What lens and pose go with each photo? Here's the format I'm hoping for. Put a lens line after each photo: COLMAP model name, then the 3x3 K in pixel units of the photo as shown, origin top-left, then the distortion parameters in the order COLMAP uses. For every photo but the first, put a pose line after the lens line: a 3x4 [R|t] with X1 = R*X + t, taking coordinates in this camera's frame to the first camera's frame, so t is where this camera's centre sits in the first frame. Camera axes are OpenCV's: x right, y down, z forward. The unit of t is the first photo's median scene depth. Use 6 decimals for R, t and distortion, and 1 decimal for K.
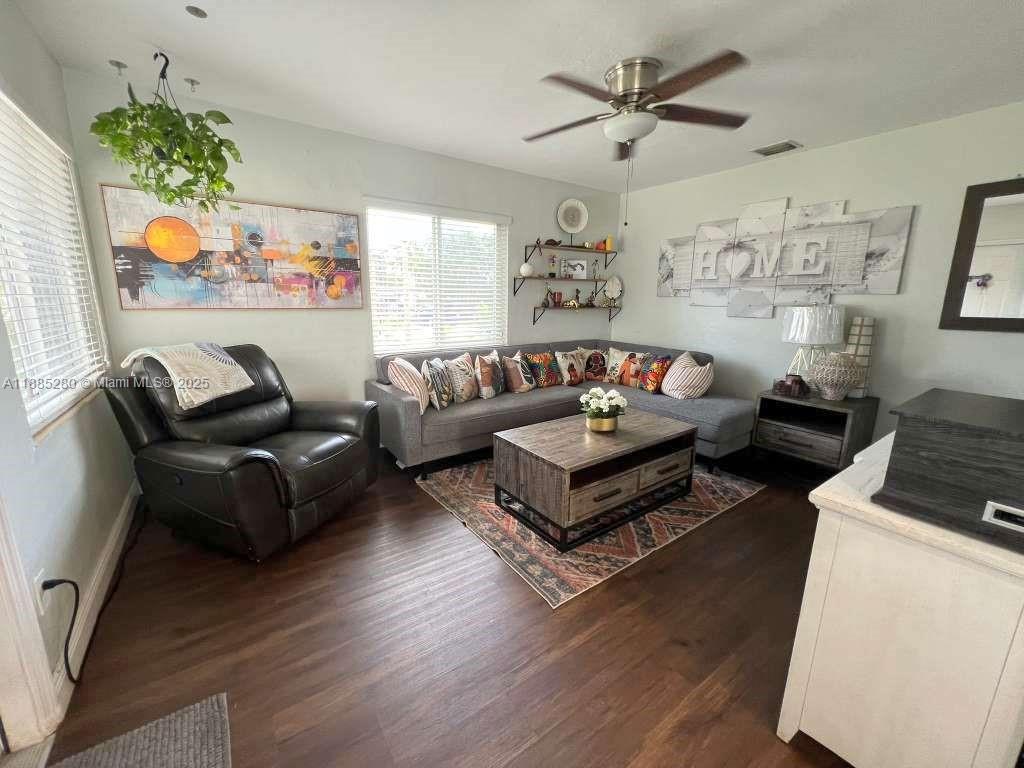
lens RADIAL K [[413.1, 0, 511.4], [0, 413.1, 384.9], [0, 0, 1]] dist [-0.004138, -0.000462]
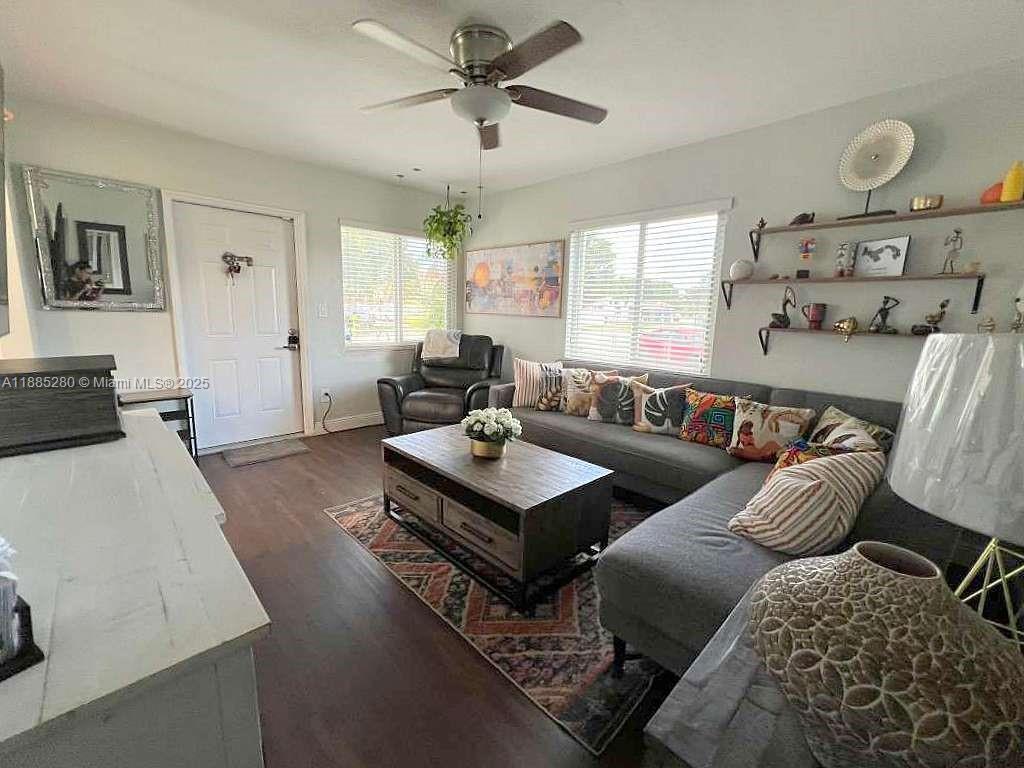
lens RADIAL K [[439.3, 0, 510.9], [0, 439.3, 382.1], [0, 0, 1]] dist [-0.002570, 0.000066]
pose [[0.129285, 0.159257, -0.978735, 0.932686], [-0.231502, 0.964591, 0.126376, -0.139974], [0.964205, 0.210241, 0.161576, 0.737648]]
